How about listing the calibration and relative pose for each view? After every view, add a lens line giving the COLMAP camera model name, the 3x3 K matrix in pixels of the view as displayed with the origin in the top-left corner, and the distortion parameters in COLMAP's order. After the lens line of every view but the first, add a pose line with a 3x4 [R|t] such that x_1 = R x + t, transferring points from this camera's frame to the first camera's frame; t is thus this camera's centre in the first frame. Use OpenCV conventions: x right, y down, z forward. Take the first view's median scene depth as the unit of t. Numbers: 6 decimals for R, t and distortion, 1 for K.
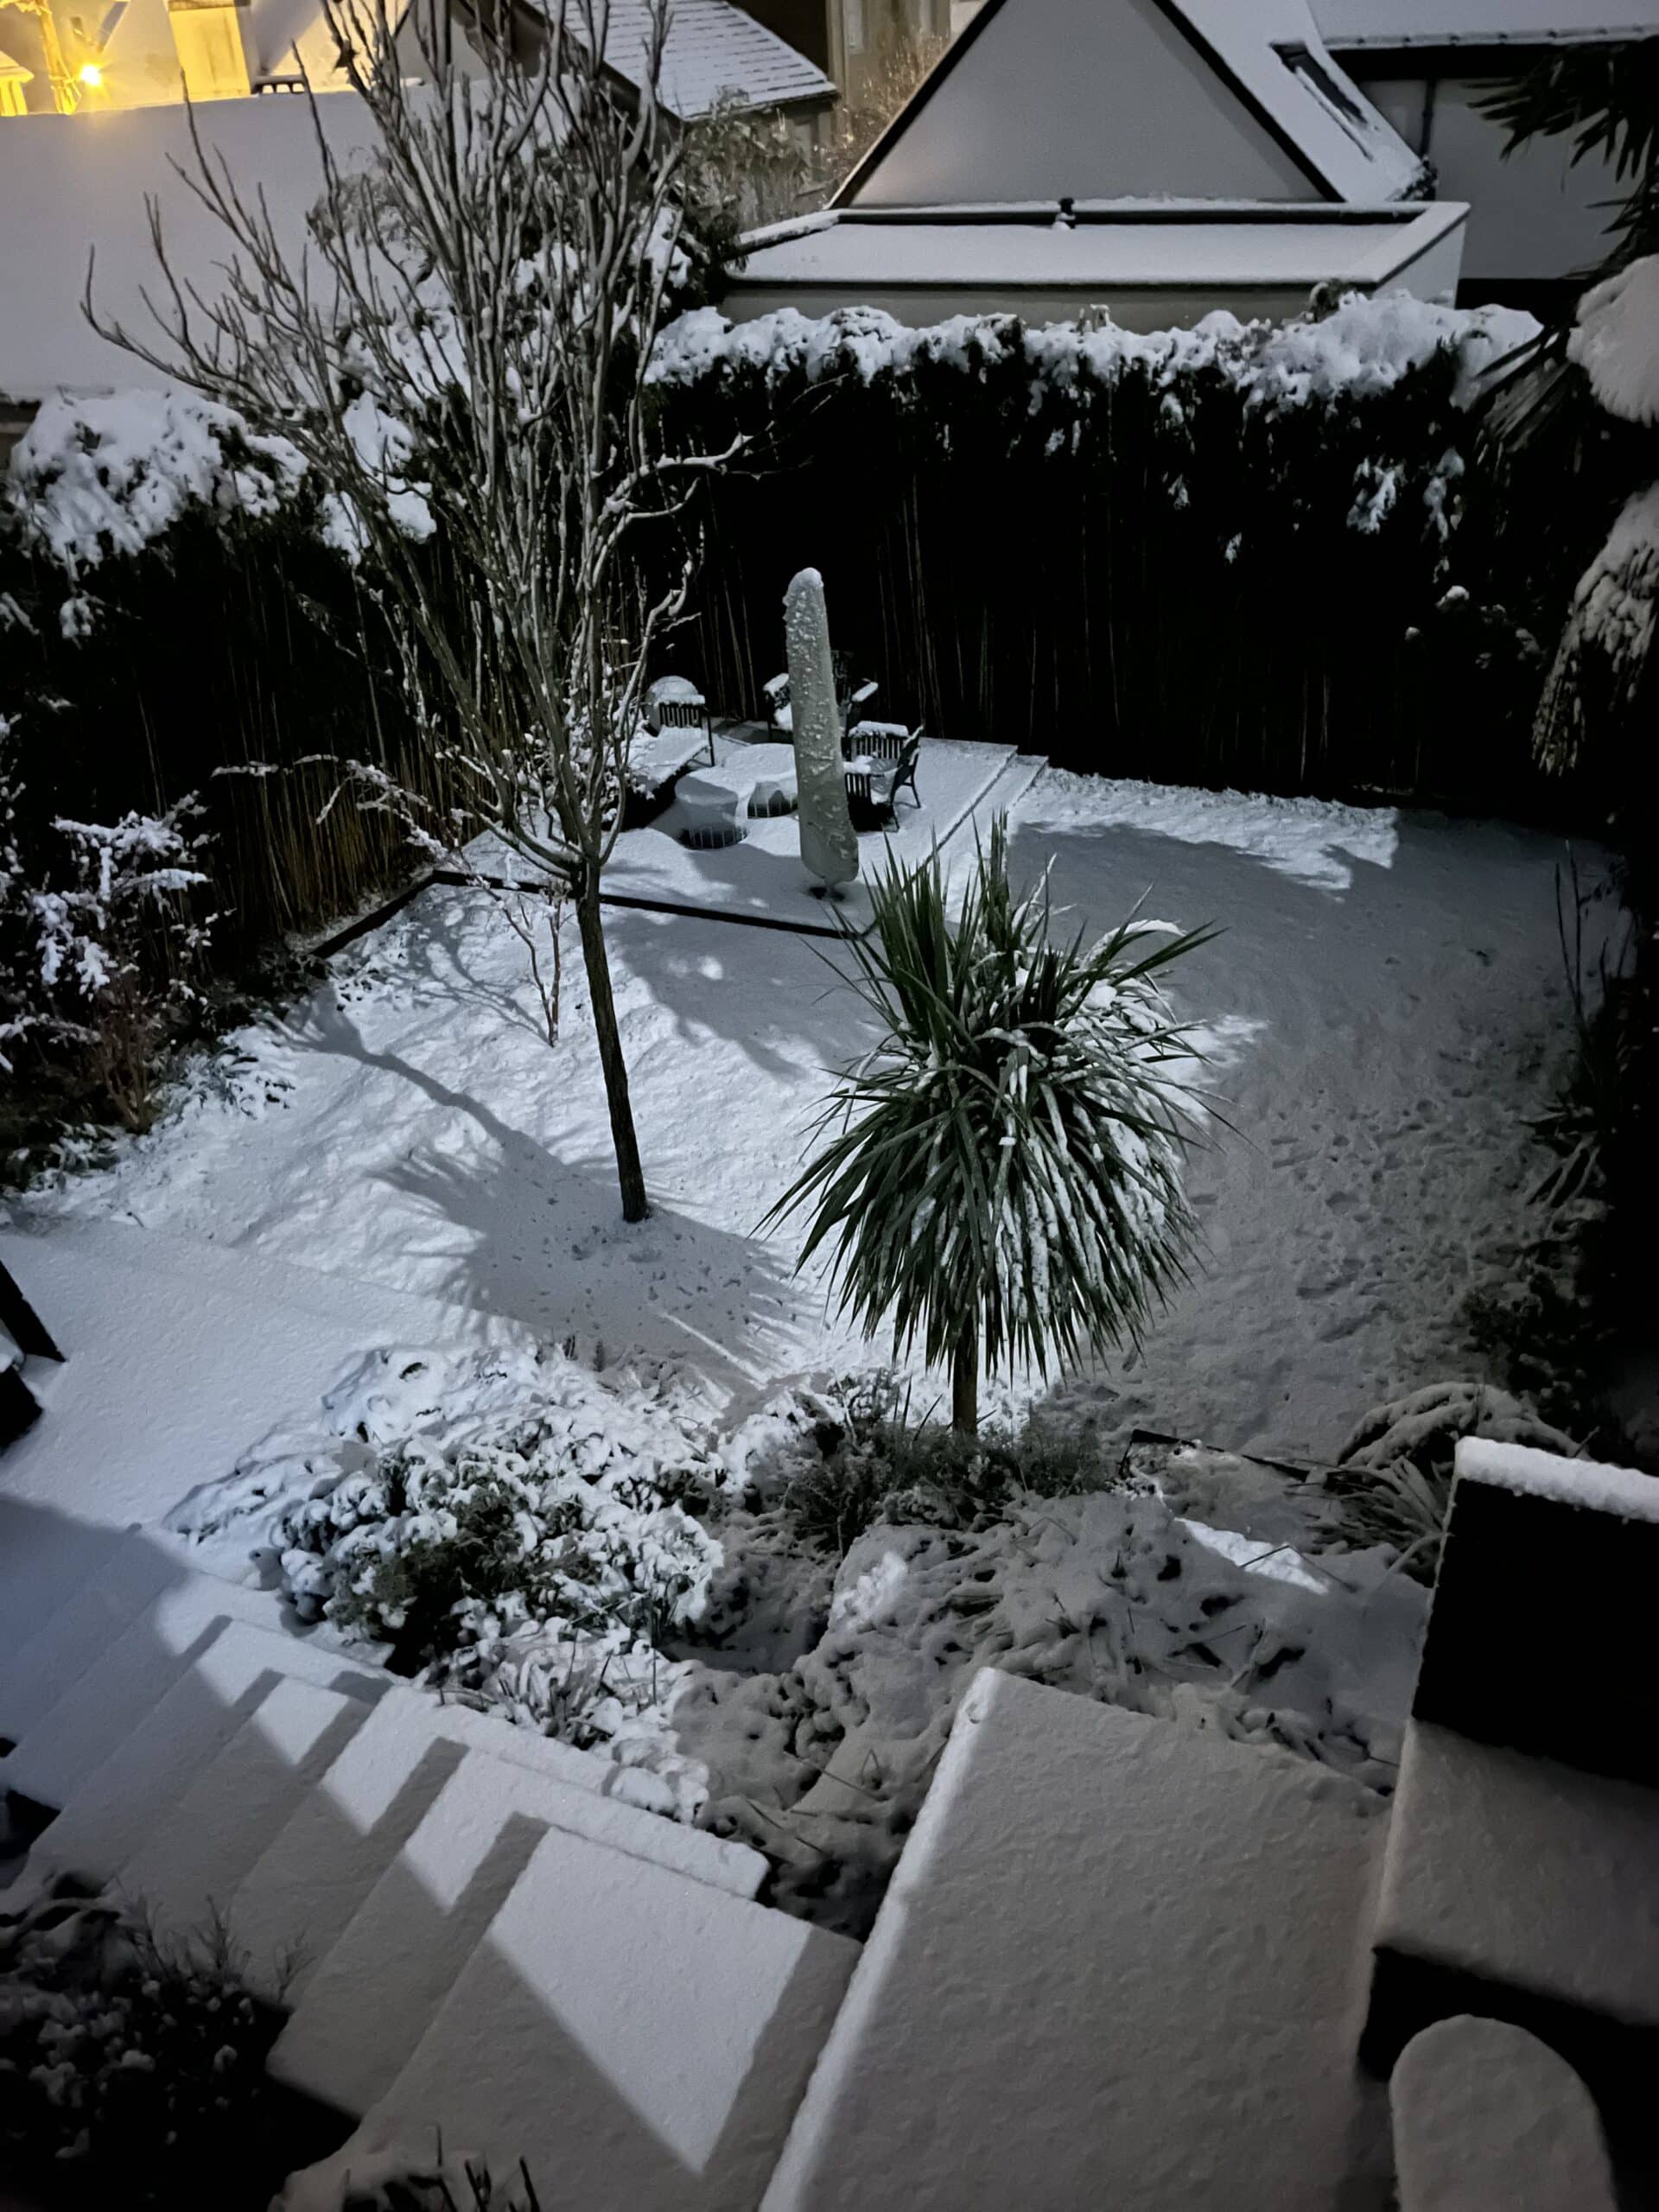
lens RADIAL K [[1634.3, 0, 839.0], [0, 1634.3, 1111.8], [0, 0, 1]] dist [0.007667, 0.003377]
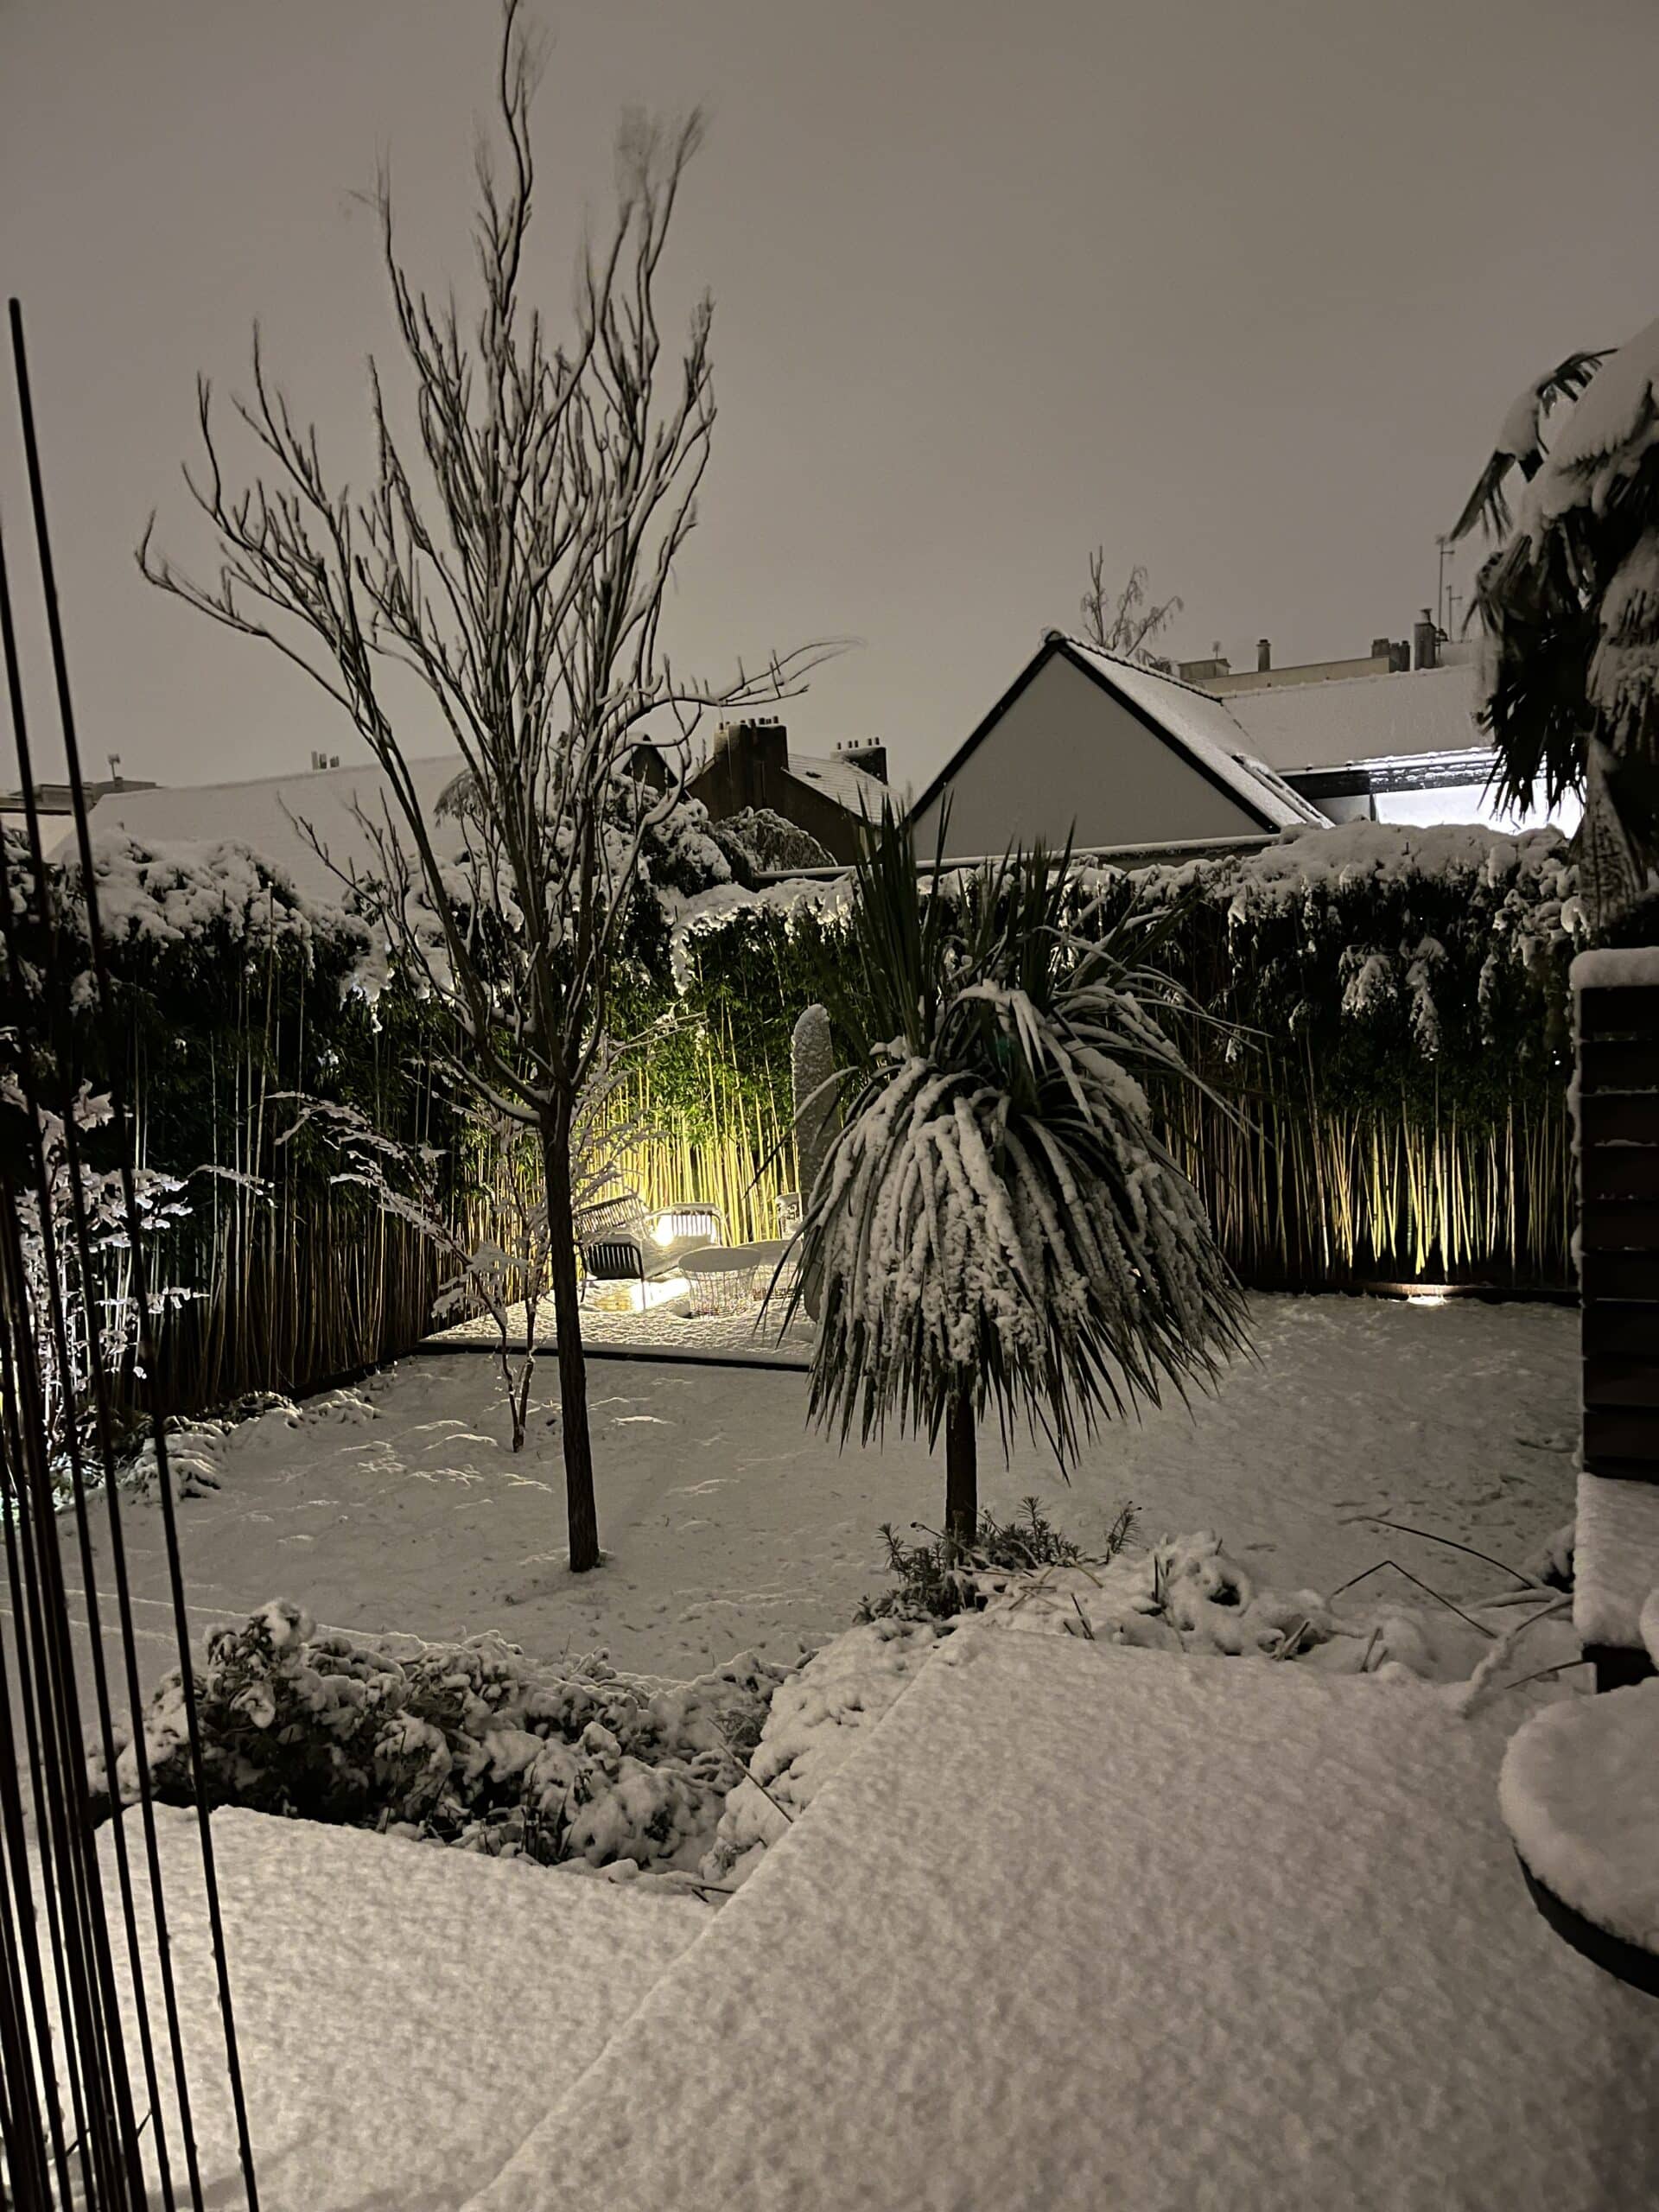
lens RADIAL K [[1634.3, 0, 839.0], [0, 1634.3, 1111.8], [0, 0, 1]] dist [0.007667, 0.003377]
pose [[0.999739, 0.005028, -0.022287, 0.025163], [-0.014866, 0.883893, -0.467453, 0.248628], [0.017349, 0.467663, 0.883737, 0.152183]]
